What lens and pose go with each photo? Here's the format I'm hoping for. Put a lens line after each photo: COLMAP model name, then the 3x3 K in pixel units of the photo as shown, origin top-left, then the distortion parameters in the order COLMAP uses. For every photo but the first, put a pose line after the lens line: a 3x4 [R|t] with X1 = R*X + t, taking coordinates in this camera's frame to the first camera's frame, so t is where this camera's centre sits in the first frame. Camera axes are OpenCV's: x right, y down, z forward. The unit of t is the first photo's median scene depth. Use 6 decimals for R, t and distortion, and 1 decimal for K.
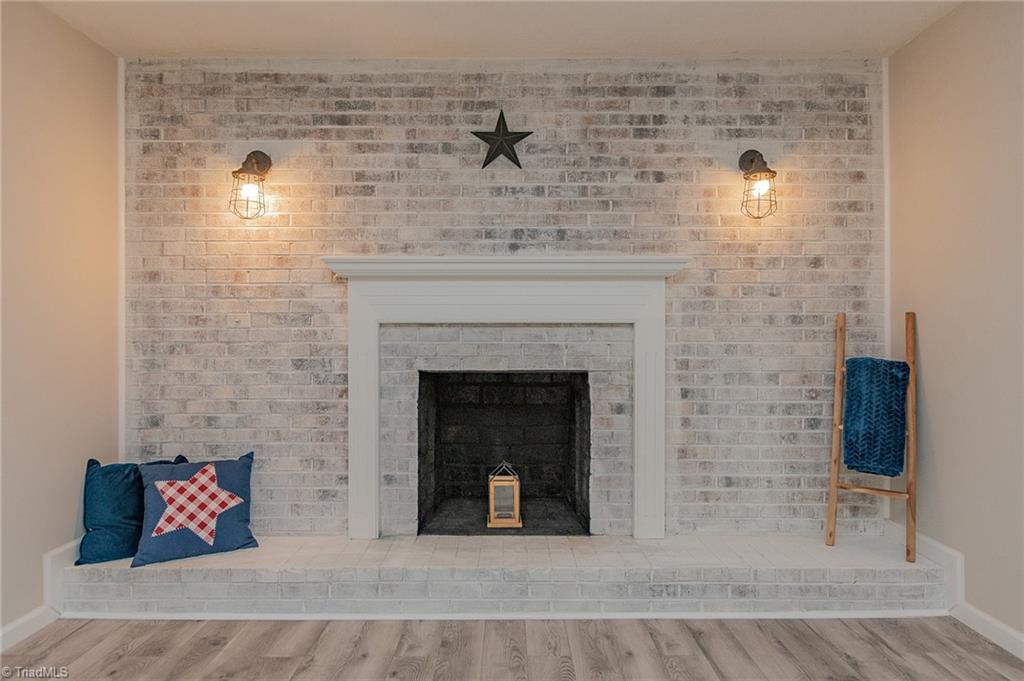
lens RADIAL K [[621.6, 0, 512.4], [0, 621.6, 343.6], [0, 0, 1]] dist [-0.001894, 0.000789]
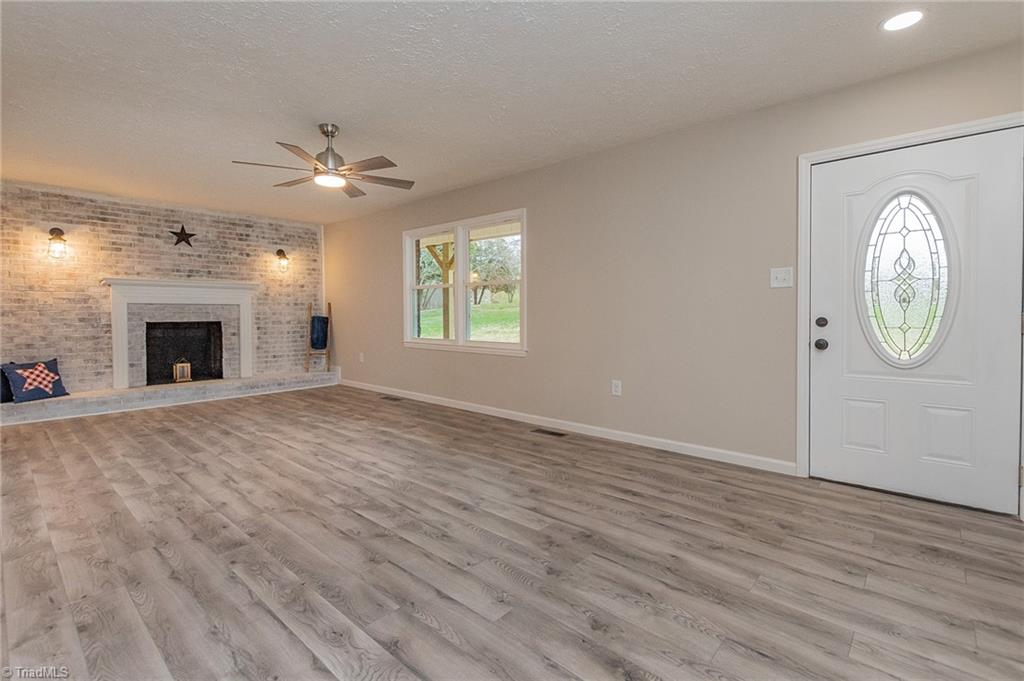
lens RADIAL K [[469.8, 0, 522.8], [0, 469.8, 325.8], [0, 0, 1]] dist [0.001372, -0.000207]
pose [[0.659872, -0.020567, 0.751096, -0.583165], [0.001787, 0.999665, 0.025804, 0.011577], [-0.751376, -0.015685, 0.659688, -1.452812]]
